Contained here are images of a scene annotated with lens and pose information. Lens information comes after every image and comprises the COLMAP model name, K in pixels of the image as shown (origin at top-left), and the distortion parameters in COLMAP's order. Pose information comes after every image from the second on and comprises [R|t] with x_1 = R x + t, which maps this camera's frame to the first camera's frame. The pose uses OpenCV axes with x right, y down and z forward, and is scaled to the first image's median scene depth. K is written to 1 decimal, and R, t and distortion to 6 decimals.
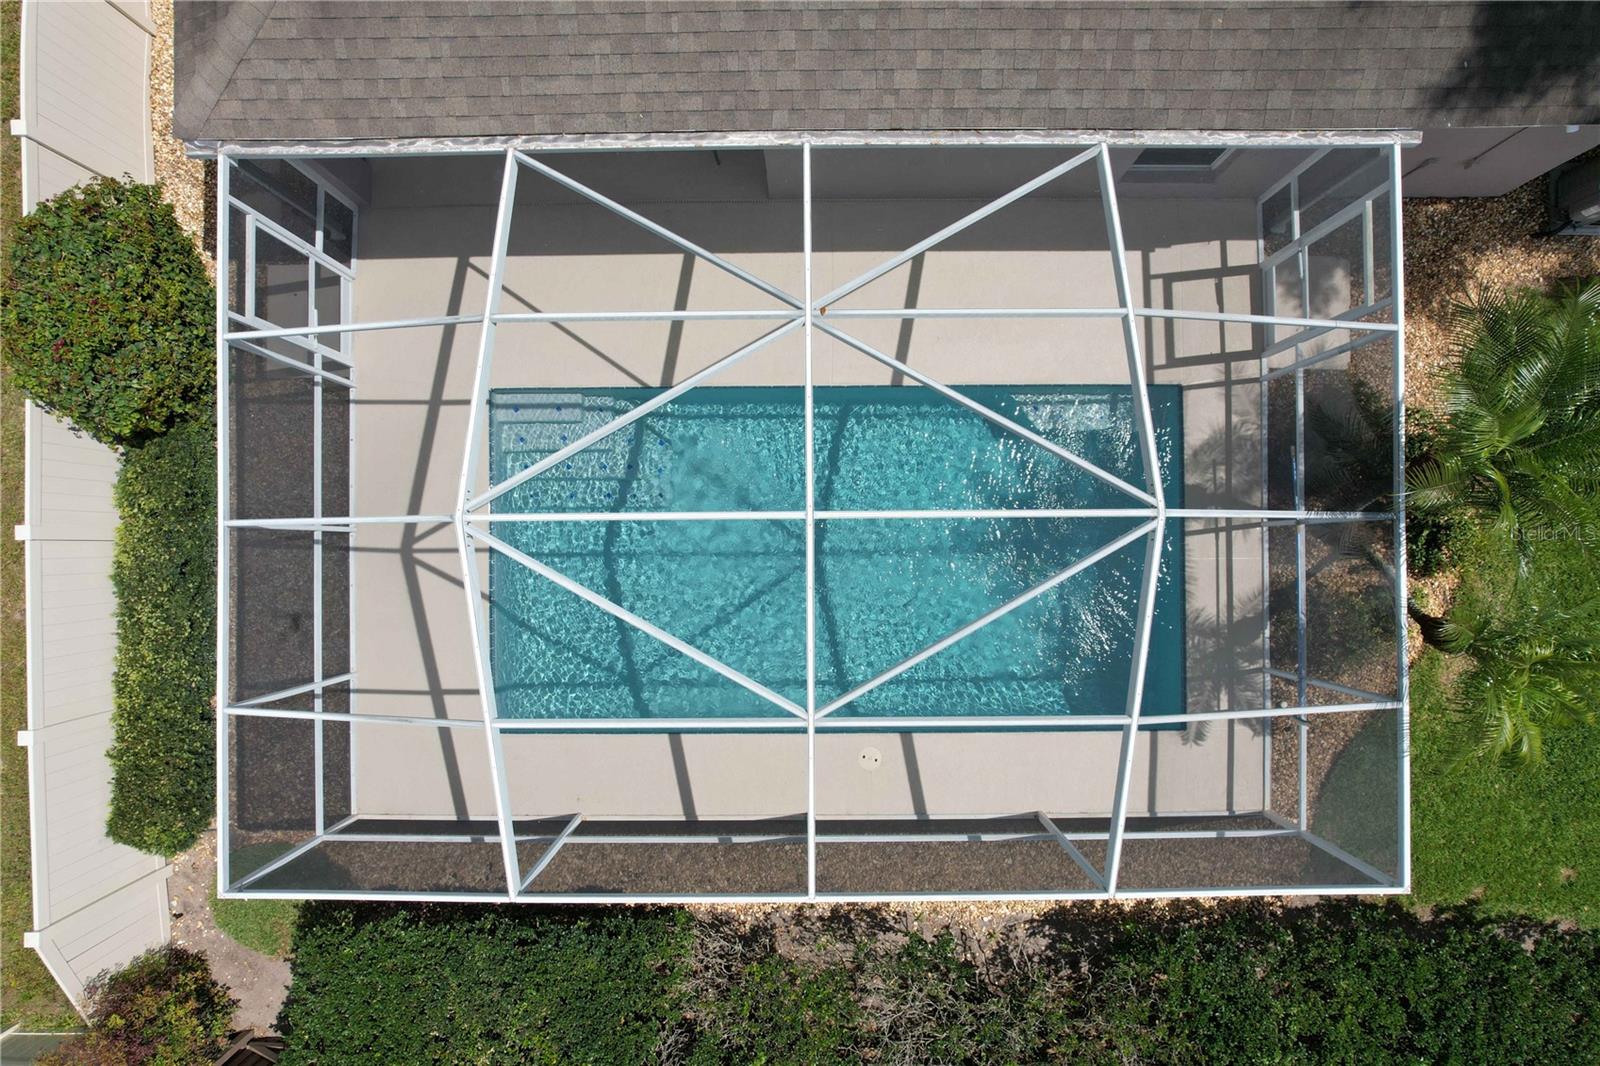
lens RADIAL K [[1034.3, 0, 800.0], [0, 1034.3, 533.0], [0, 0, 1]] dist [-0.039294, 0.000987]
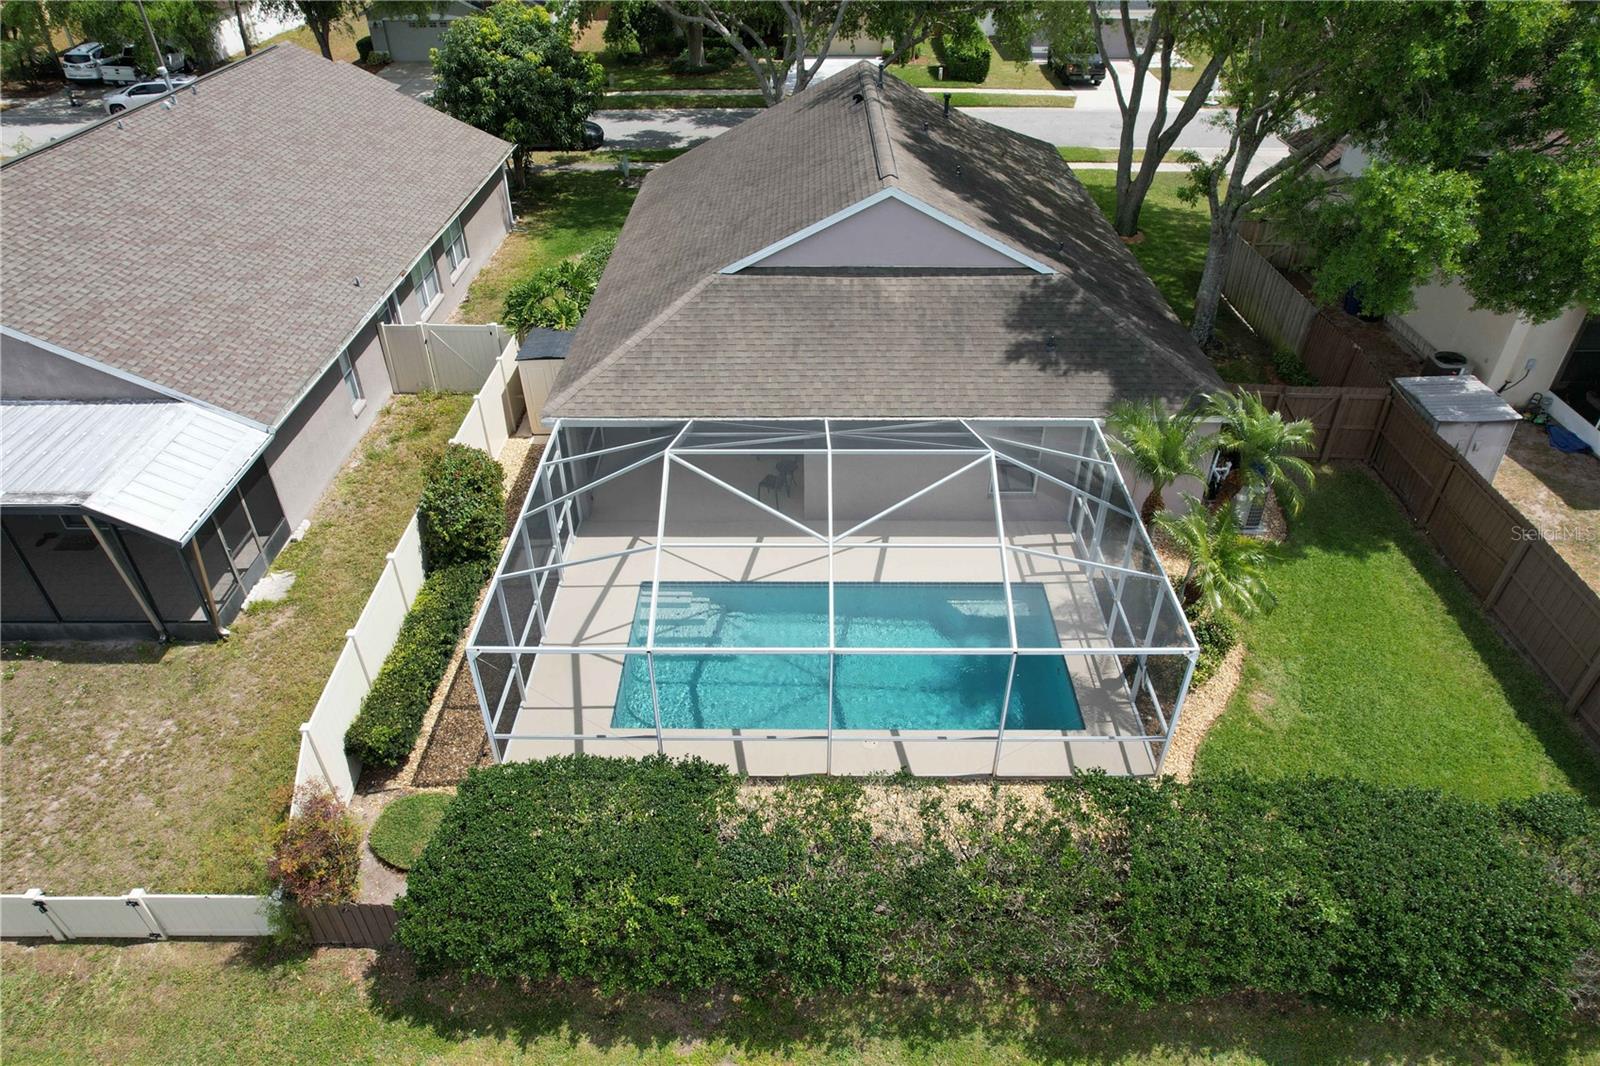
lens RADIAL K [[1034.3, 0, 800.0], [0, 1034.3, 533.0], [0, 0, 1]] dist [-0.039294, 0.000987]
pose [[0.999891, 0.011420, -0.009362, -0.026238], [-0.014296, 0.589725, -0.807478, 1.573535], [-0.003700, 0.807523, 0.589824, -0.115411]]
